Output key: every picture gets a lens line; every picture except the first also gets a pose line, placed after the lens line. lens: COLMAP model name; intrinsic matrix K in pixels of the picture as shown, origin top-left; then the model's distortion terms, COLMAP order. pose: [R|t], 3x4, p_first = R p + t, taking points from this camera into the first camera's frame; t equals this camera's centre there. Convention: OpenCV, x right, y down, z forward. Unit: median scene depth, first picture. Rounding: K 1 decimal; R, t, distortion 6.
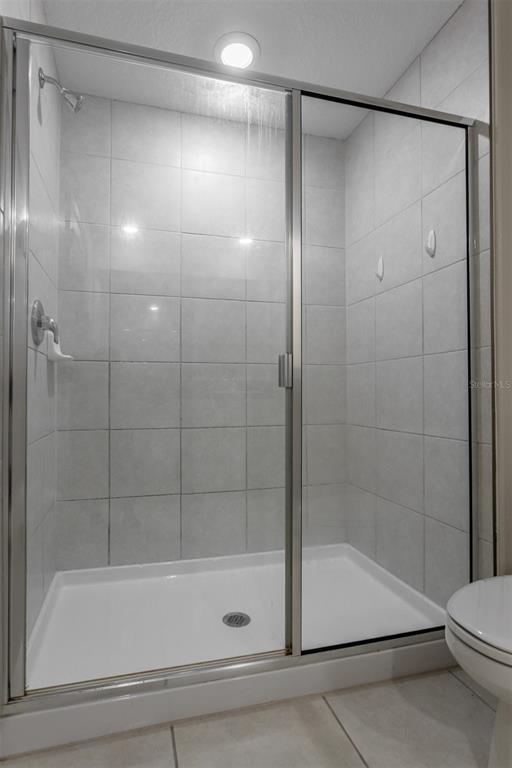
lens RADIAL K [[401.7, 0, 190.7], [0, 401.7, 389.9], [0, 0, 1]] dist [-0.016902, 0.008633]
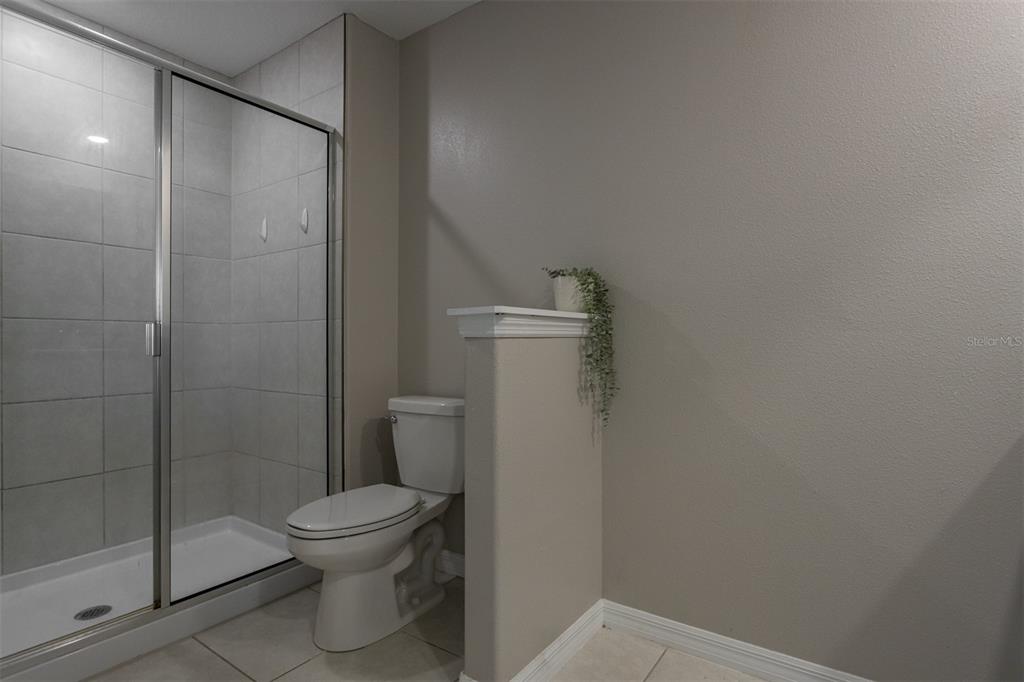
lens RADIAL K [[535.6, 0, 477.0], [0, 535.6, 345.6], [0, 0, 1]] dist [-0.016902, 0.008633]
pose [[0.721647, -0.001741, 0.692259, -0.089031], [-0.003818, 0.999972, 0.006495, -0.036347], [-0.692251, -0.007330, 0.721620, -0.454662]]
